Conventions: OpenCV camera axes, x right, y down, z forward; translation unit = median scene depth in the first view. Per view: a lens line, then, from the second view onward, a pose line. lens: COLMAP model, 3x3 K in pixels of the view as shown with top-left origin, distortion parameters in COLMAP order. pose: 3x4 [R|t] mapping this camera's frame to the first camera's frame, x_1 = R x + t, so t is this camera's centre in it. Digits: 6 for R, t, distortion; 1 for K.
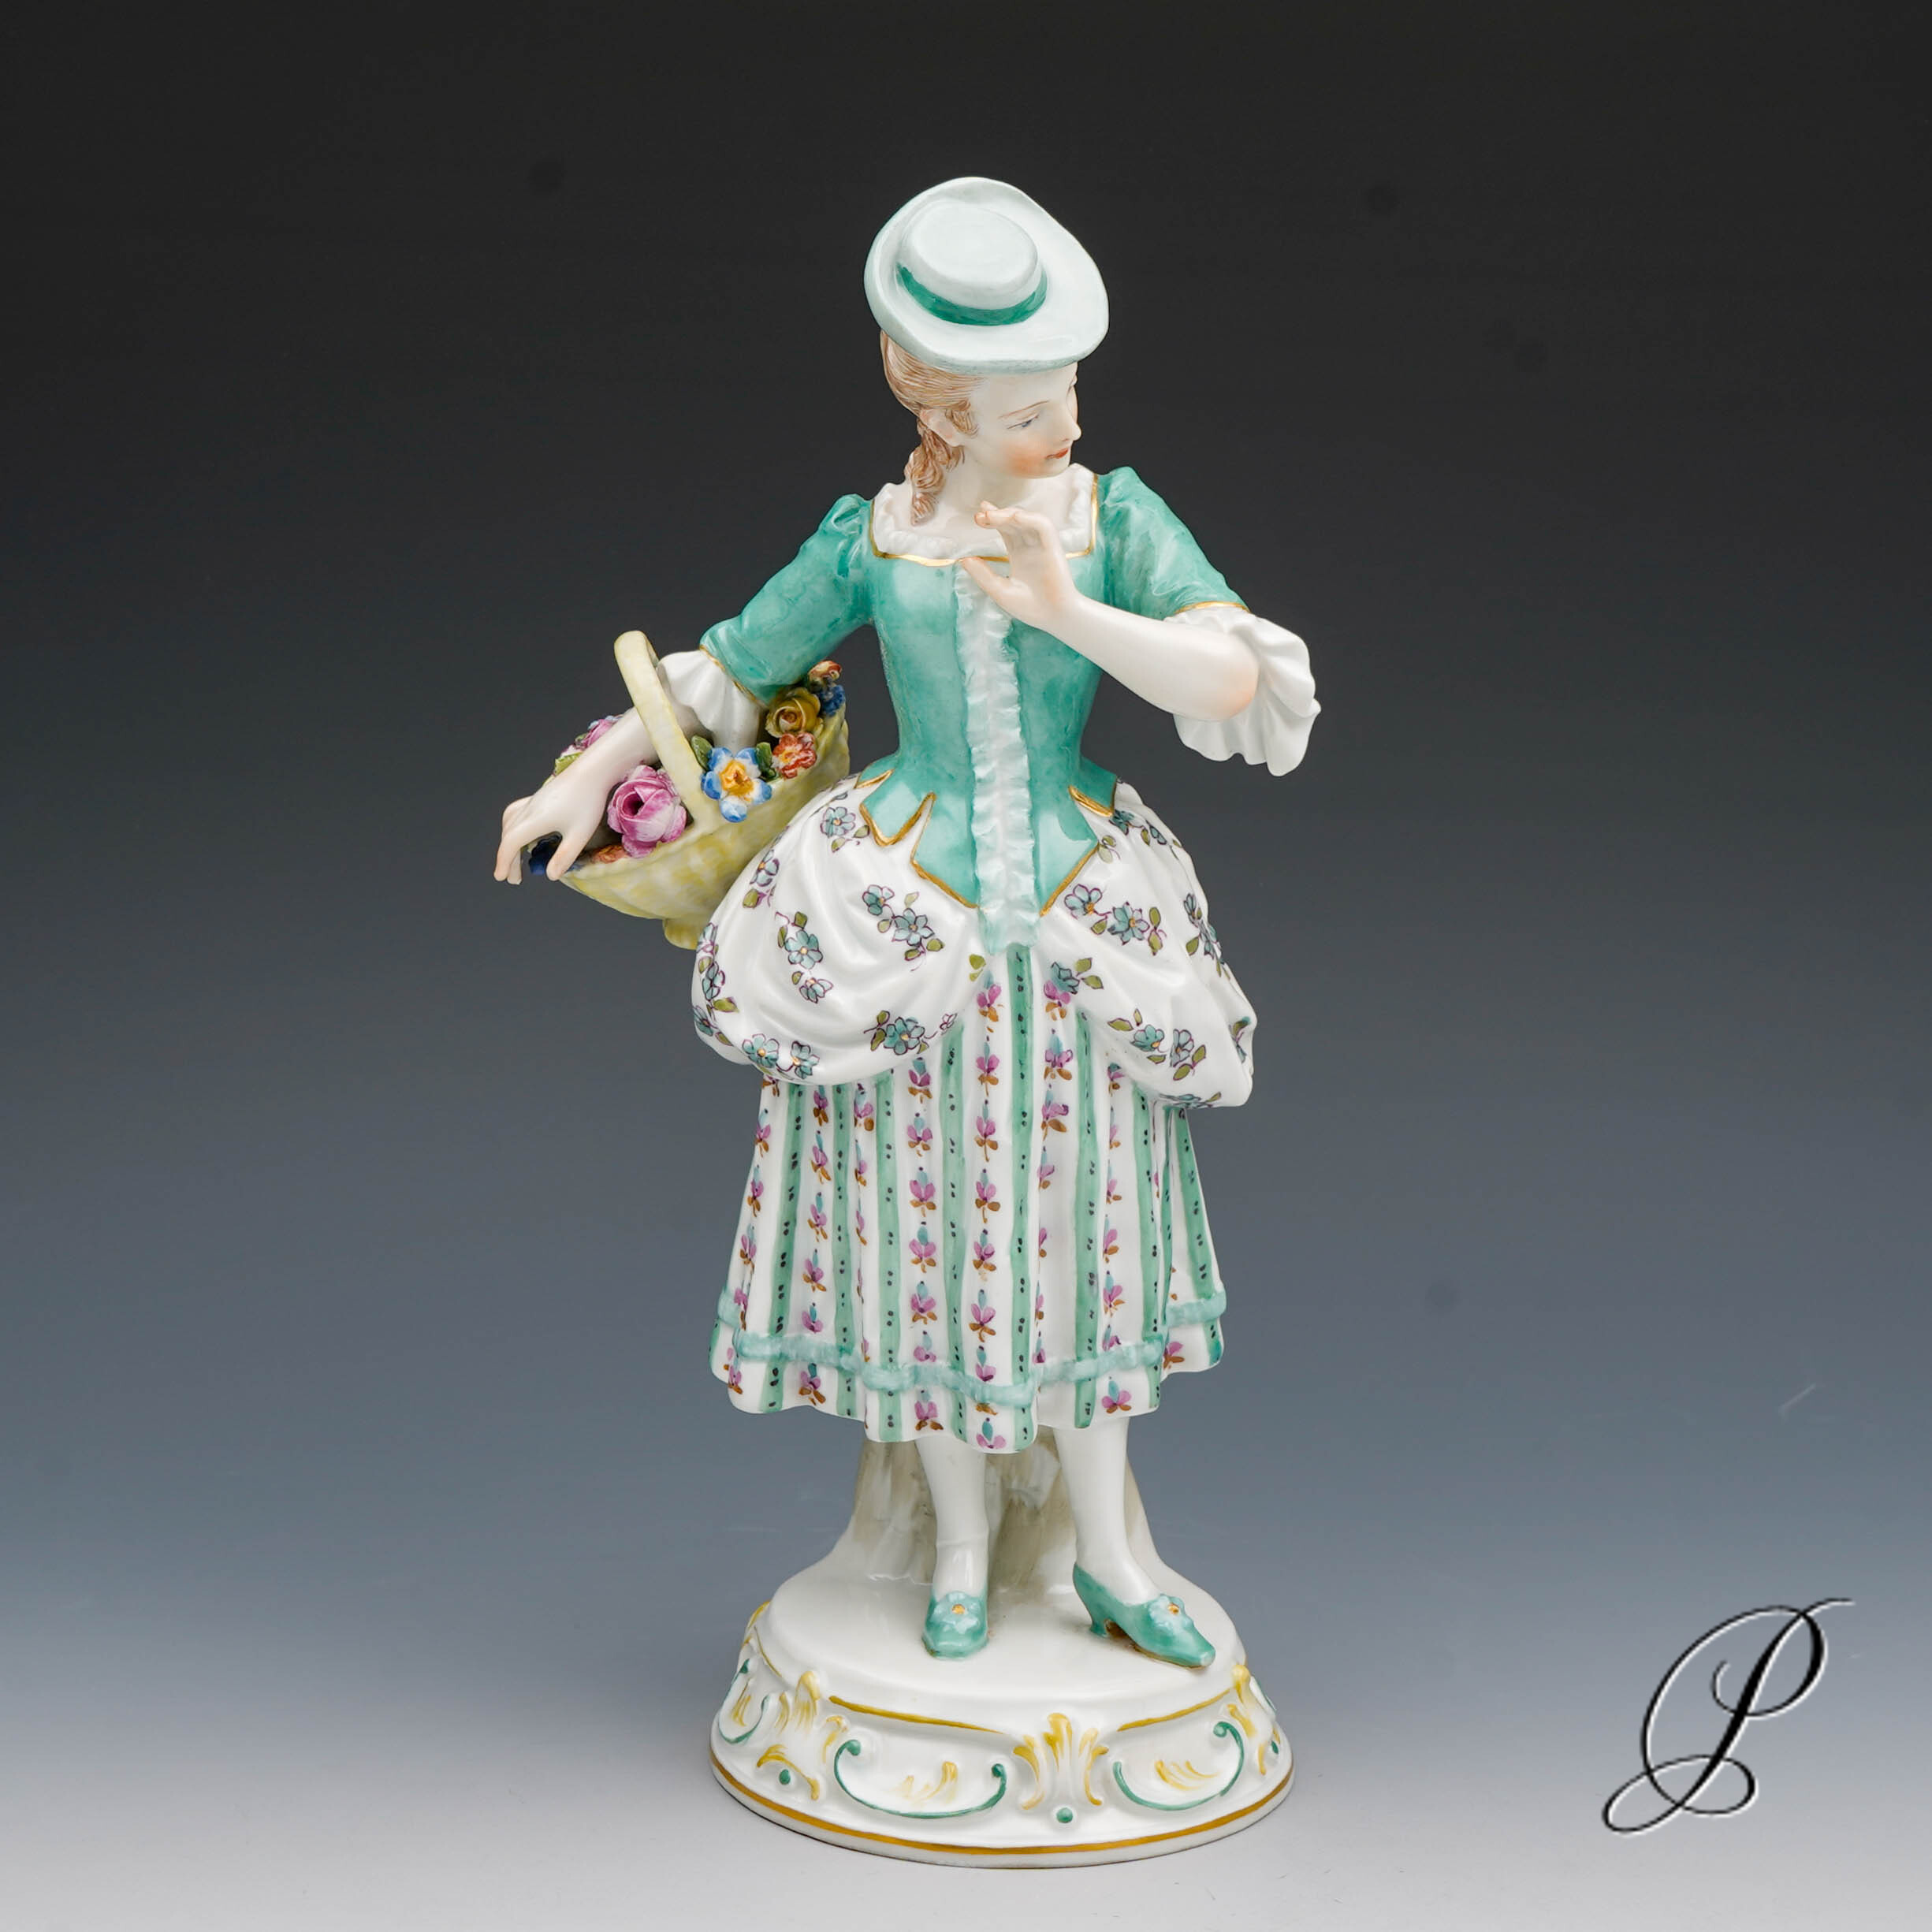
lens RADIAL K [[3956.5, 0, 1068.7], [0, 3956.5, 703.4], [0, 0, 1]] dist [0.020121, 0.000000]
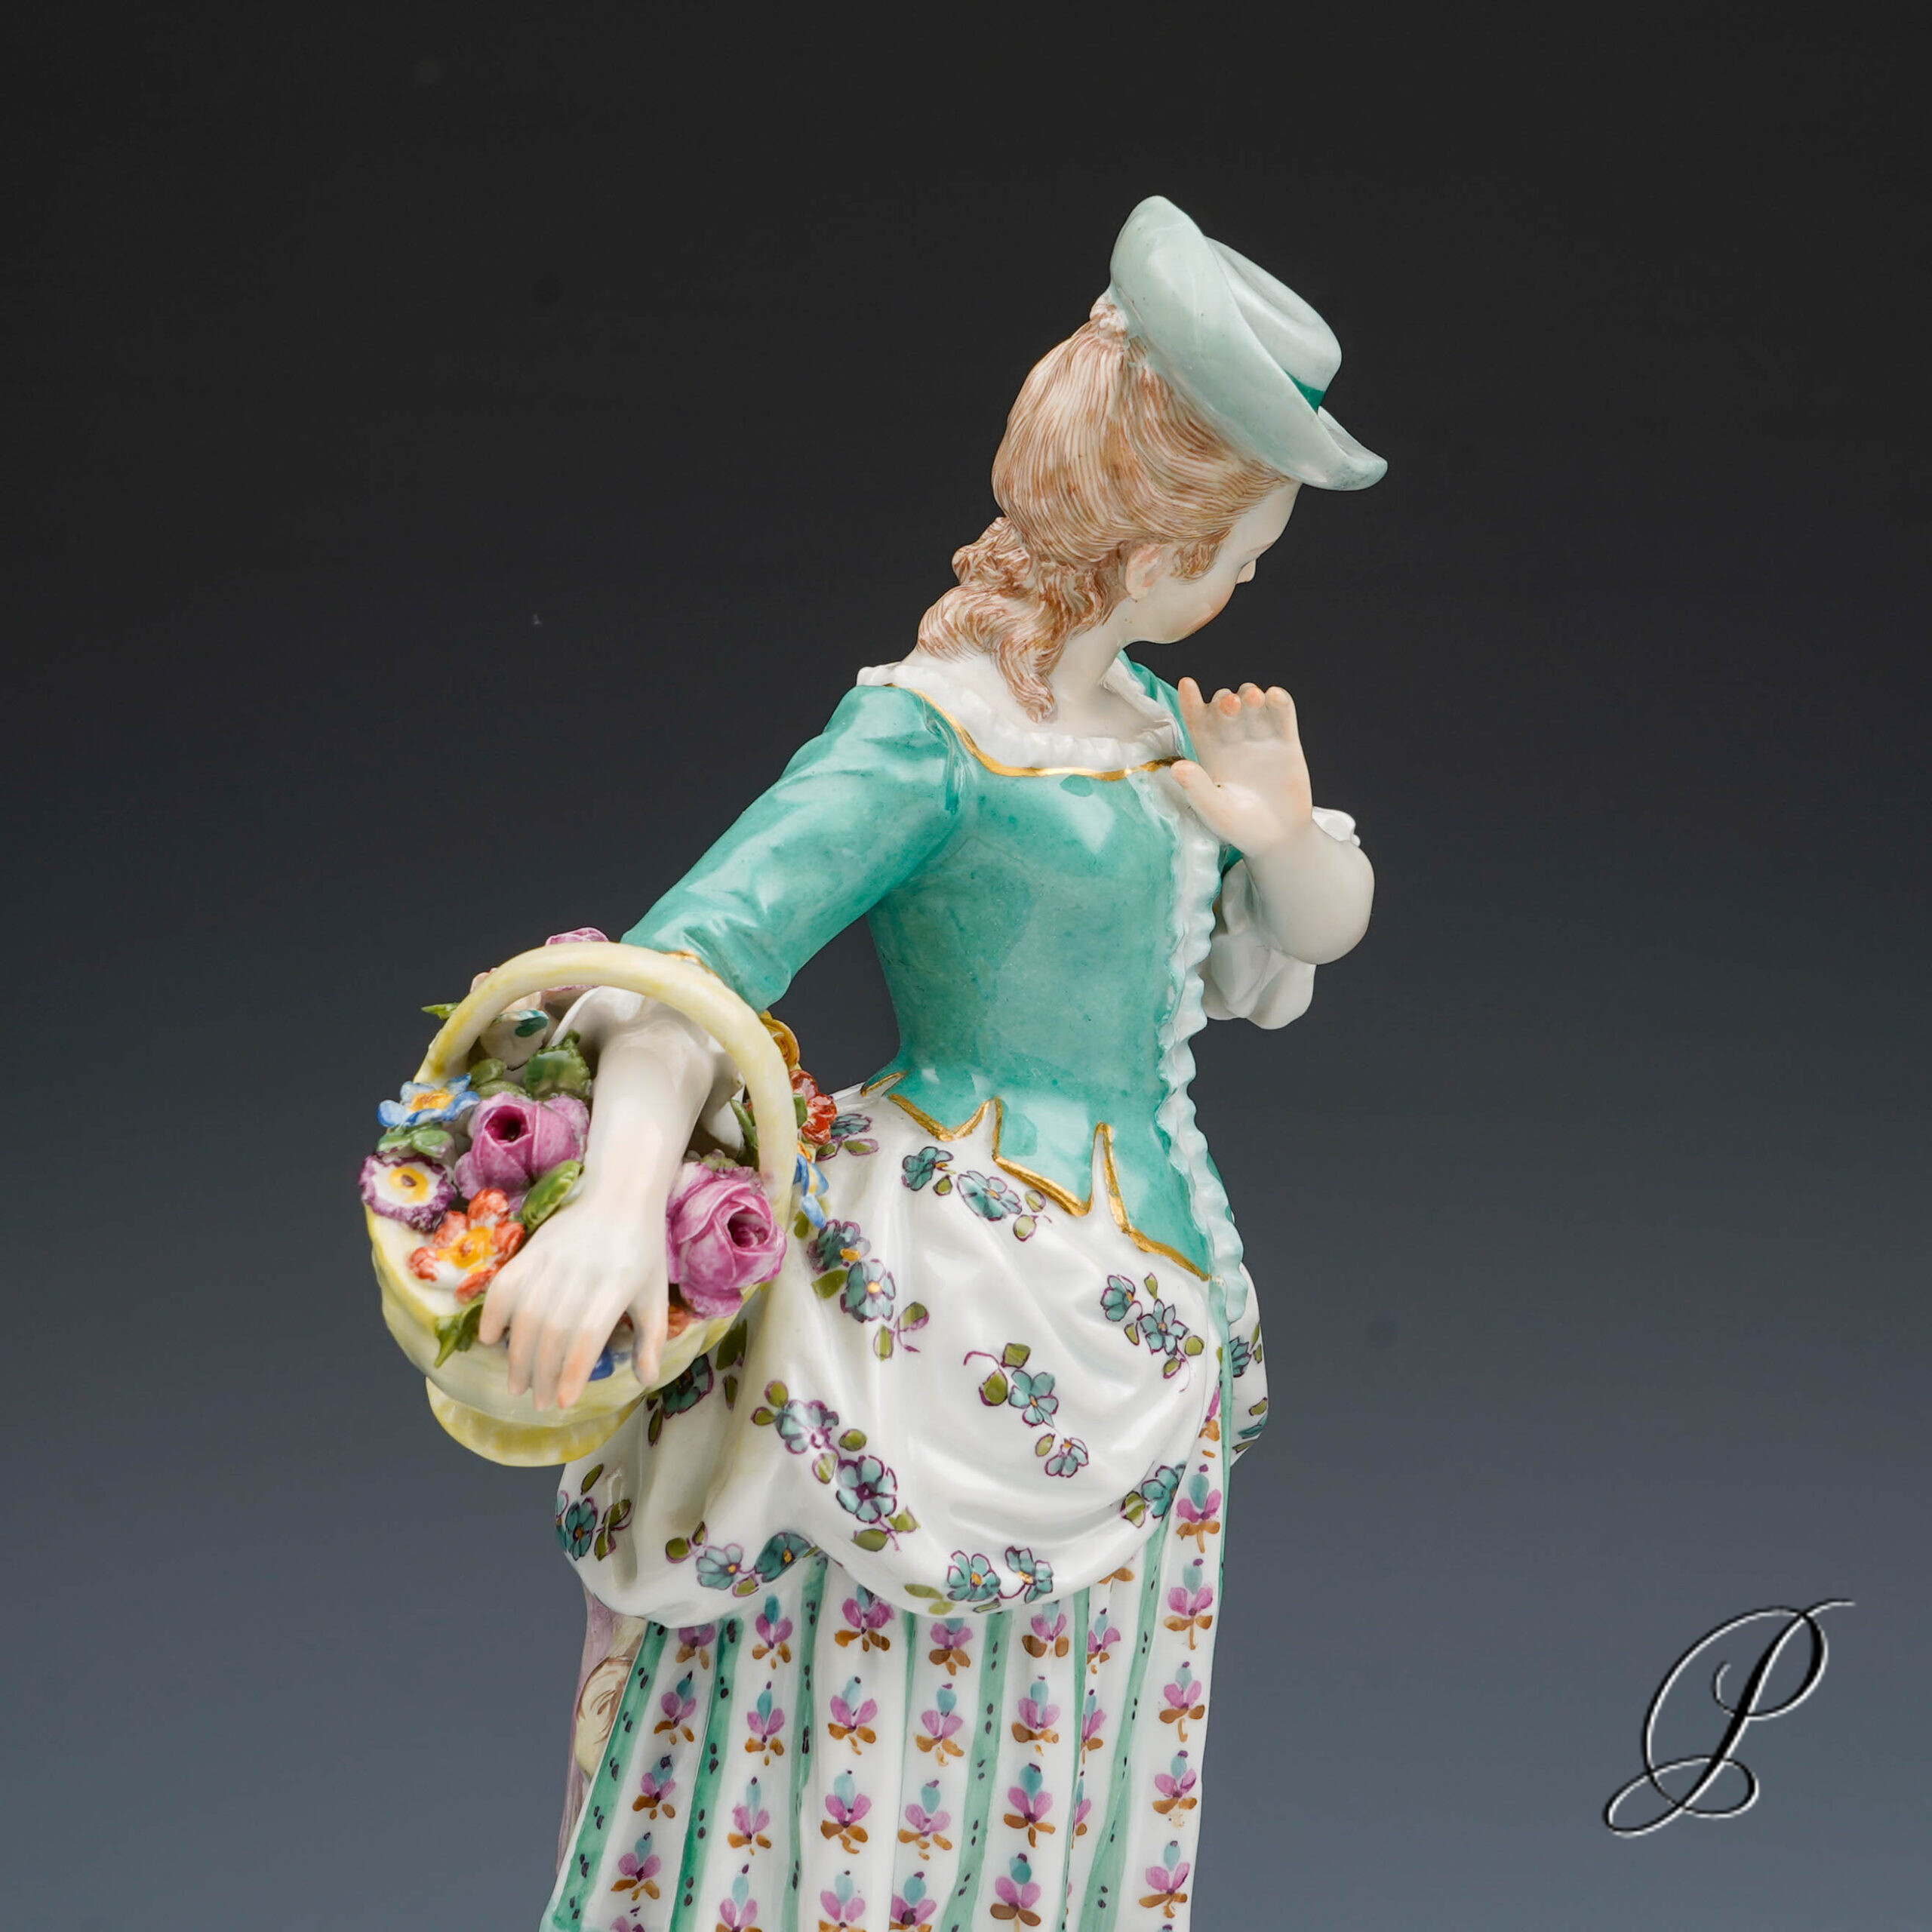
lens RADIAL K [[4109.9, 0, 1003.2], [0, 4109.9, 782.8], [0, 0, 1]] dist [0.018526, 0.000000]
pose [[0.473717, -0.086903, 0.876379, -0.633619], [0.086330, 0.994909, 0.051992, -0.070395], [-0.876435, 0.051028, 0.478808, 0.678276]]
